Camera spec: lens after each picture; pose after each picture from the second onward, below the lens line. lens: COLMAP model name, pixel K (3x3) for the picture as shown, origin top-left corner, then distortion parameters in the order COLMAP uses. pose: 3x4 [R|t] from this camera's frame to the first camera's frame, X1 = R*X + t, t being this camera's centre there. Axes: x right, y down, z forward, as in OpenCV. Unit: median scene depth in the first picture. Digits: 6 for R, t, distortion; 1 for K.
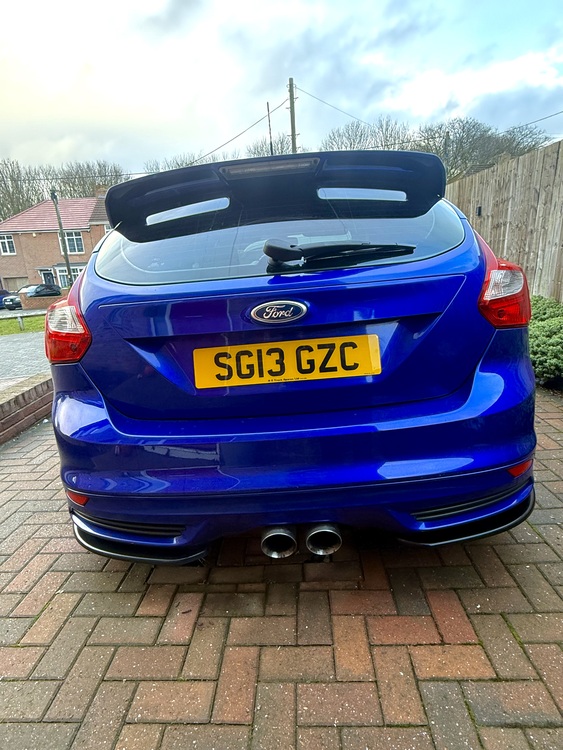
lens RADIAL K [[396.5, 0, 280.2], [0, 396.5, 376.5], [0, 0, 1]] dist [0.002079, 0.000299]
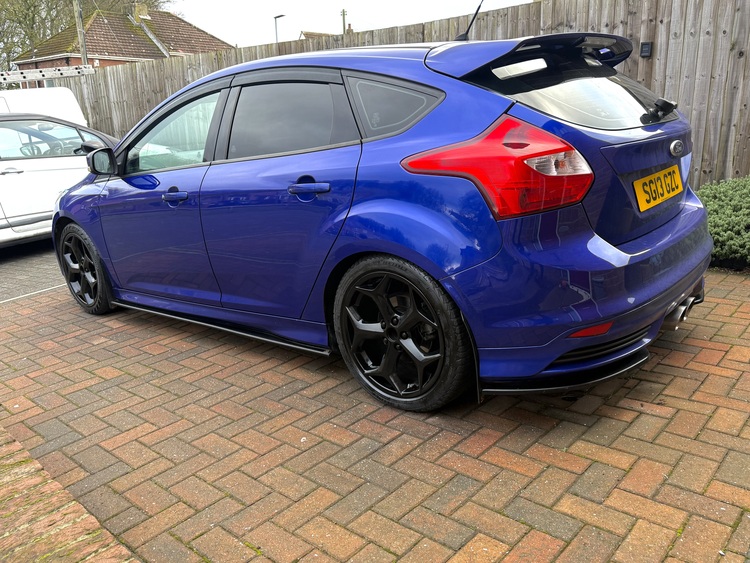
lens RADIAL K [[587.1, 0, 374.8], [0, 587.1, 281.2], [0, 0, 1]] dist [-0.002655, -0.002408]
pose [[0.651161, -0.172948, 0.738971, -2.199538], [0.214511, 0.975927, 0.039384, -0.009175], [-0.727994, 0.132872, 0.672585, 0.391858]]
